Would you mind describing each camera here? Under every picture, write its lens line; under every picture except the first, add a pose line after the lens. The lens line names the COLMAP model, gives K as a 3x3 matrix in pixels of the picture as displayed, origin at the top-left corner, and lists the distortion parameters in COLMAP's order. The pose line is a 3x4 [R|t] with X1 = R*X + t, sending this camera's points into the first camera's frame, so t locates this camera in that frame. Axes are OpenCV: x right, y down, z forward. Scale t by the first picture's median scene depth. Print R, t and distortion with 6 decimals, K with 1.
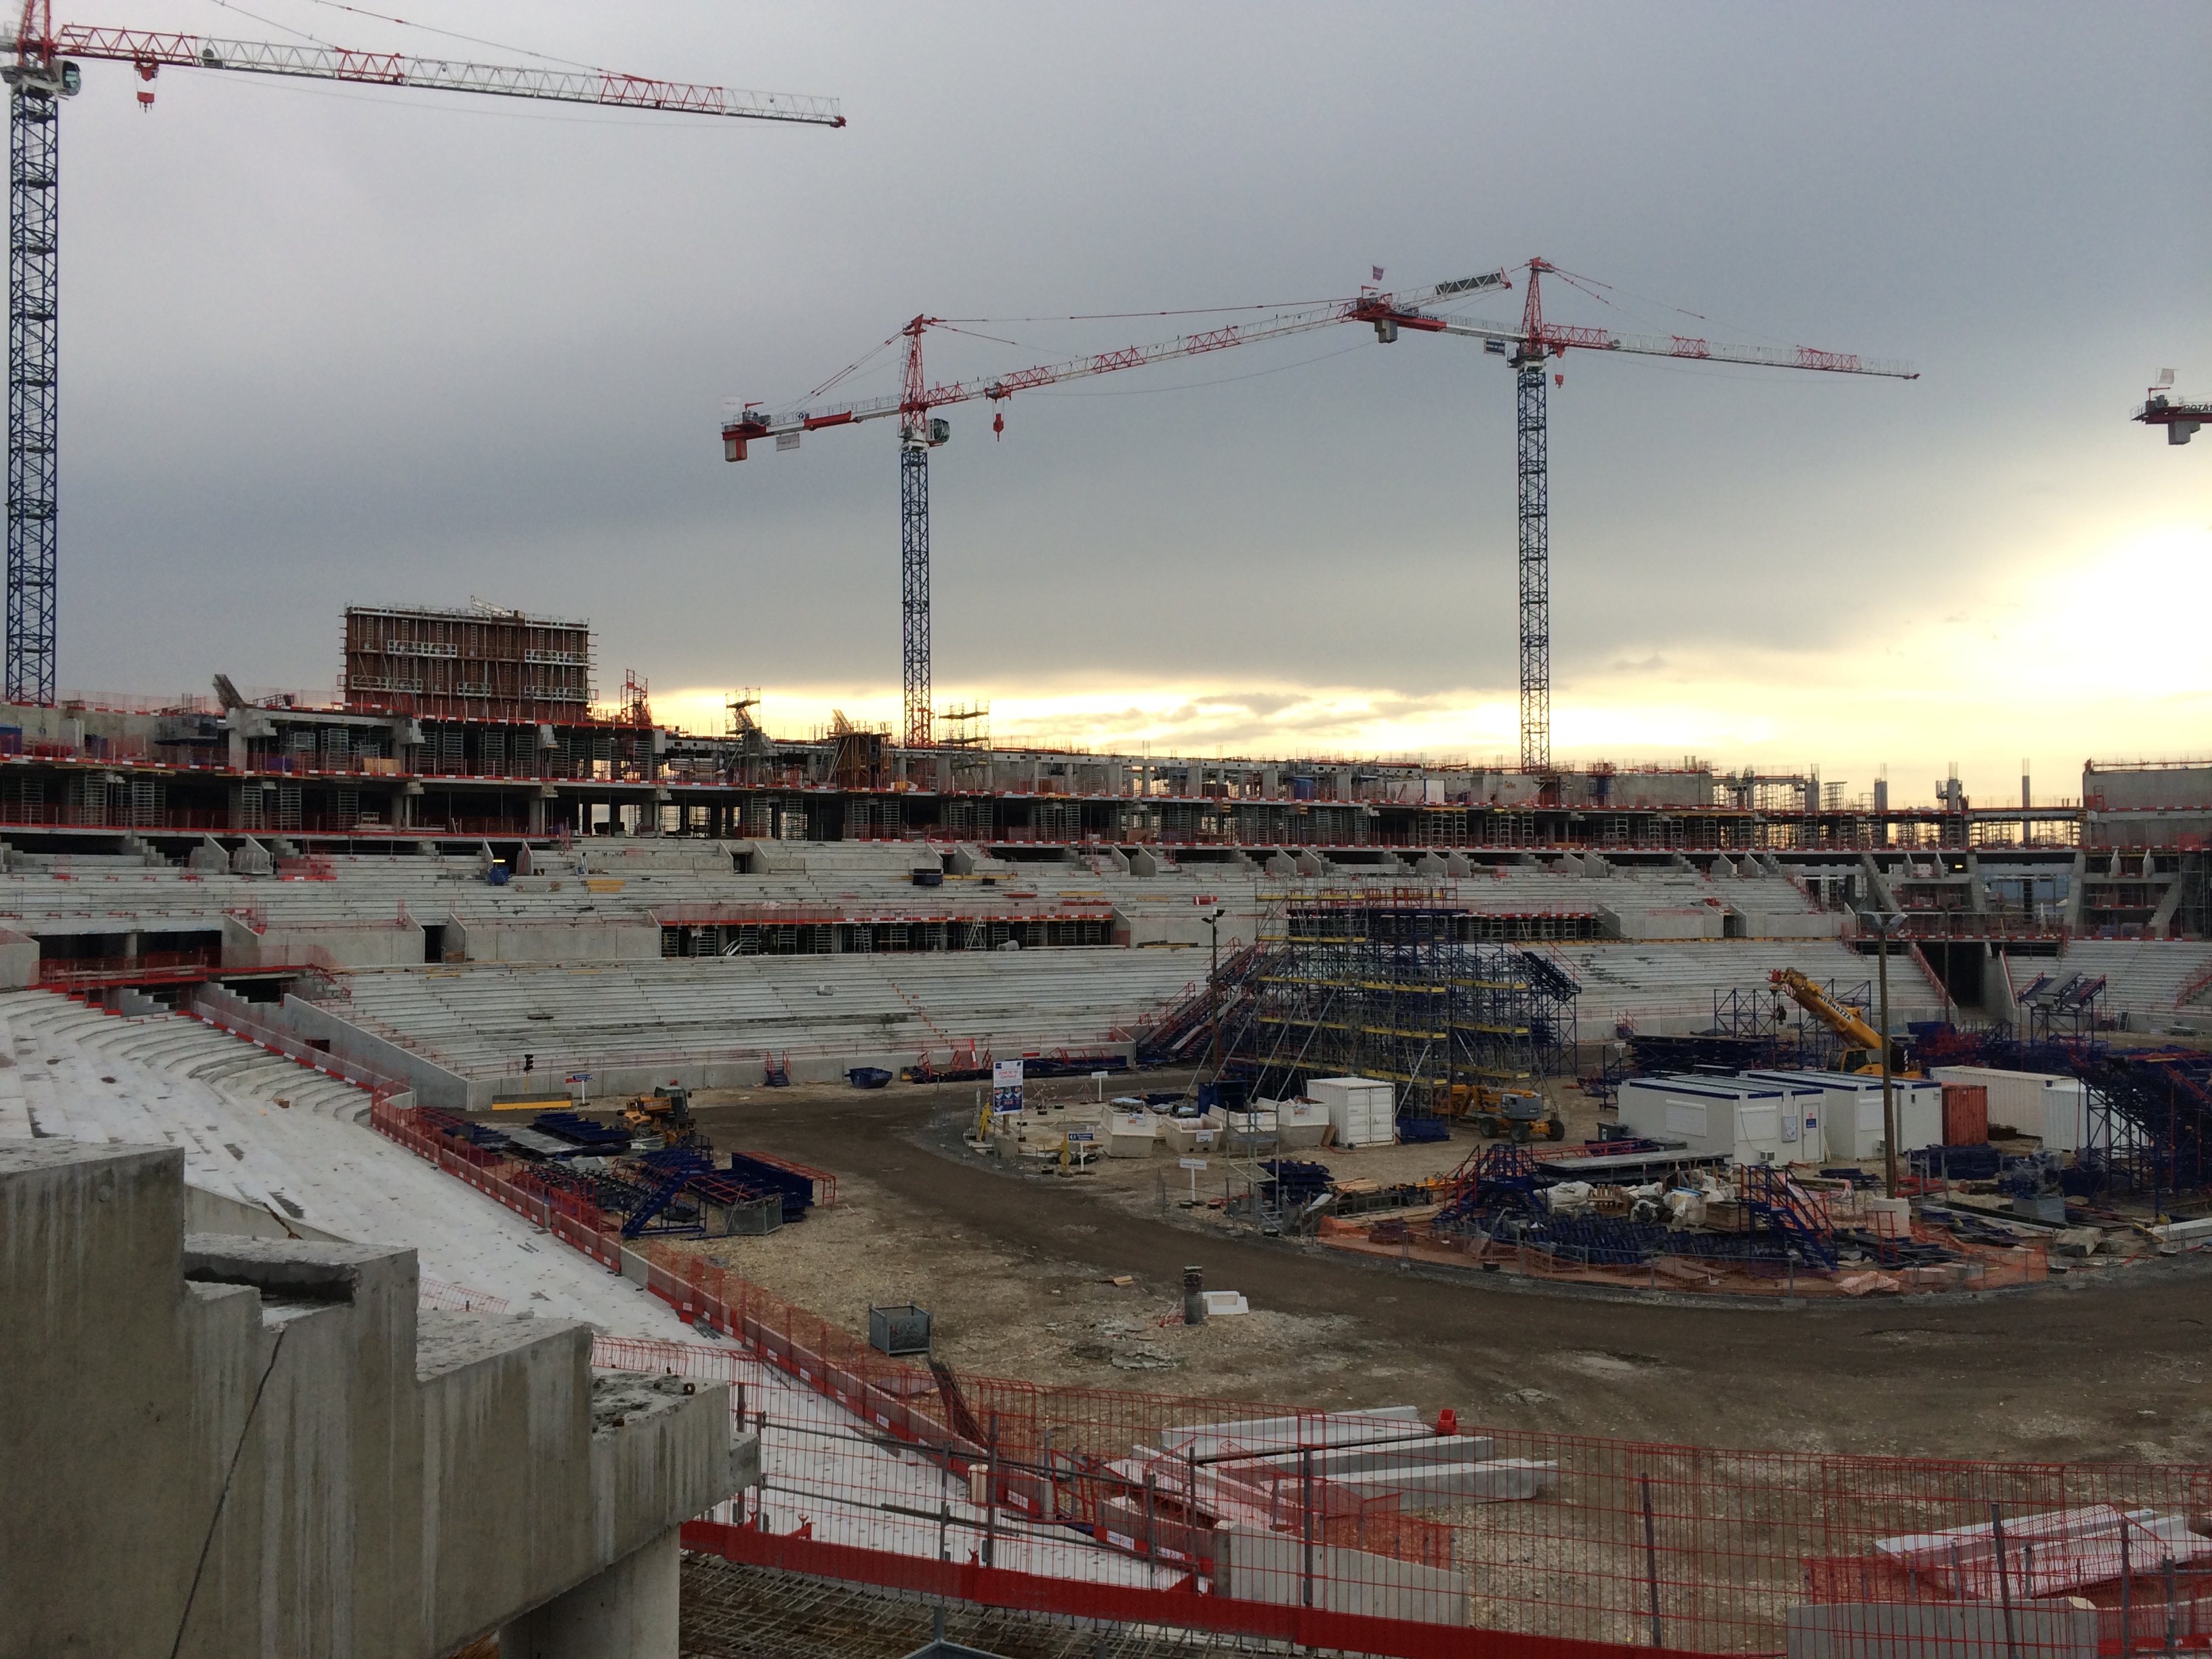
lens RADIAL K [[1889.7, 0, 1097.8], [0, 1889.7, 828.2], [0, 0, 1]] dist [0.091727, -0.122510]
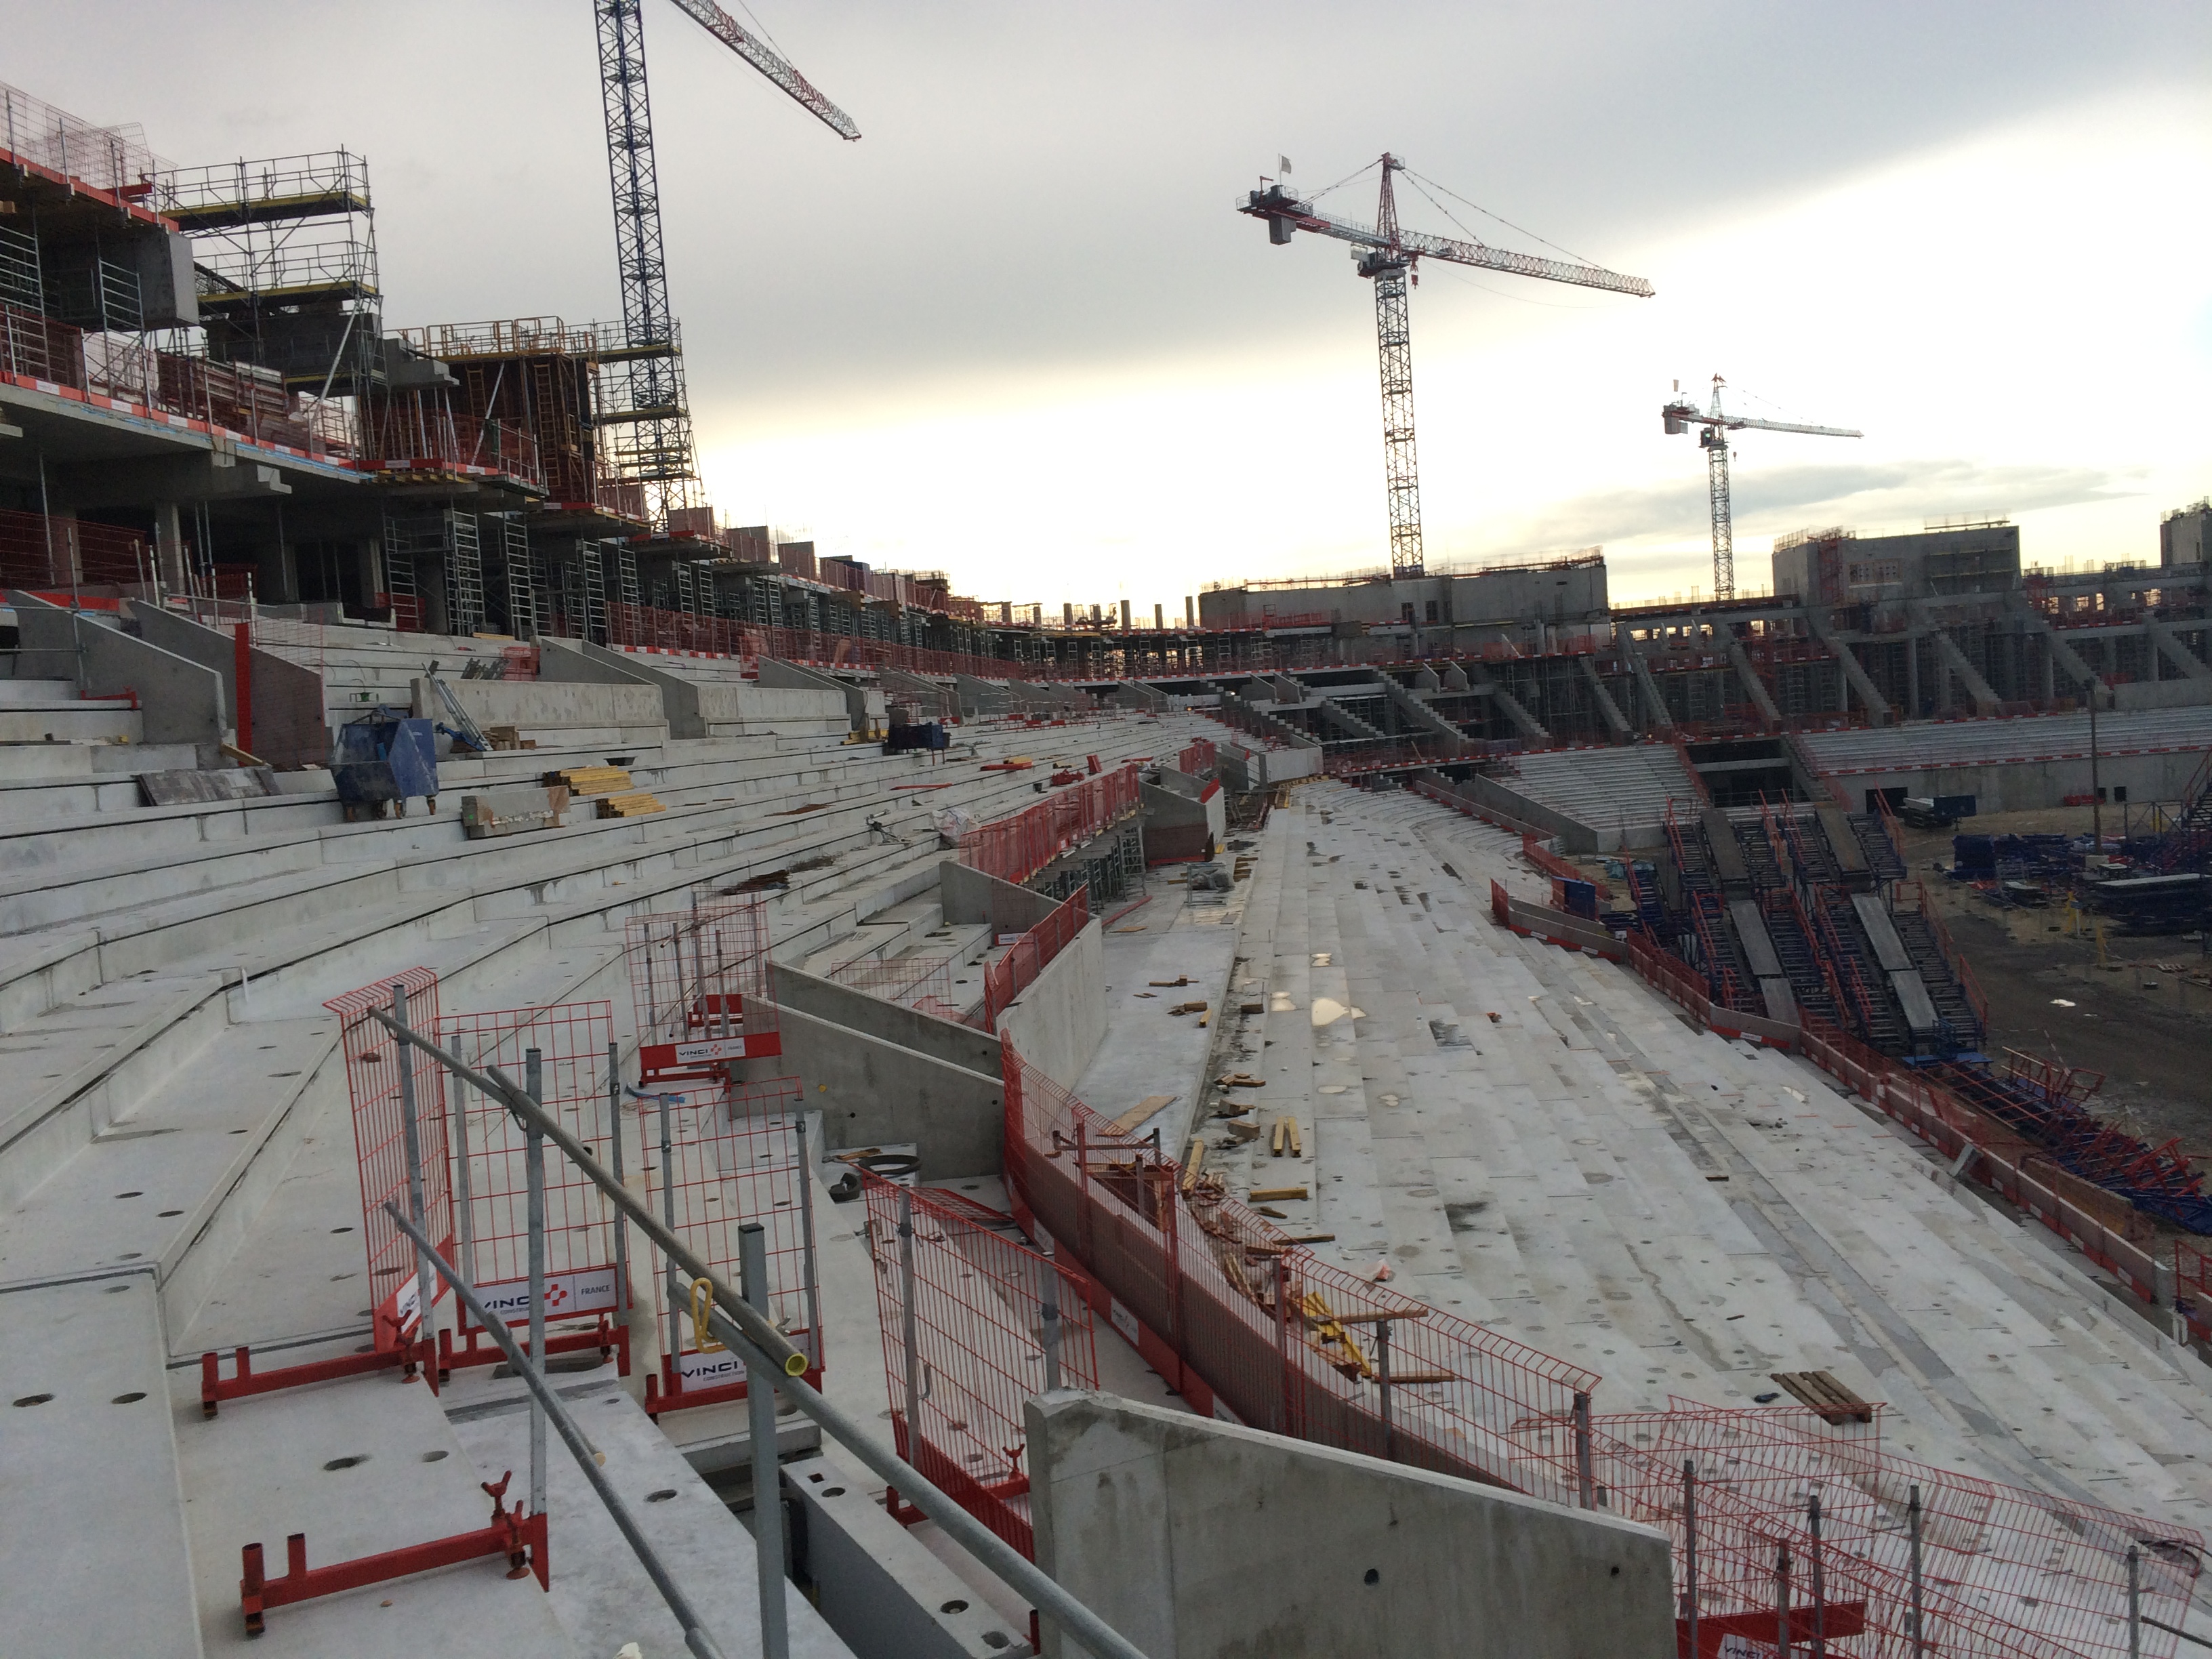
lens RADIAL K [[1889.7, 0, 1110.8], [0, 1889.7, 819.2], [0, 0, 1]] dist [0.091727, -0.122510]
pose [[0.585829, -0.084885, 0.805977, -0.367532], [0.046778, 0.996383, 0.070938, 0.017229], [-0.809083, -0.003856, 0.587681, 0.709631]]
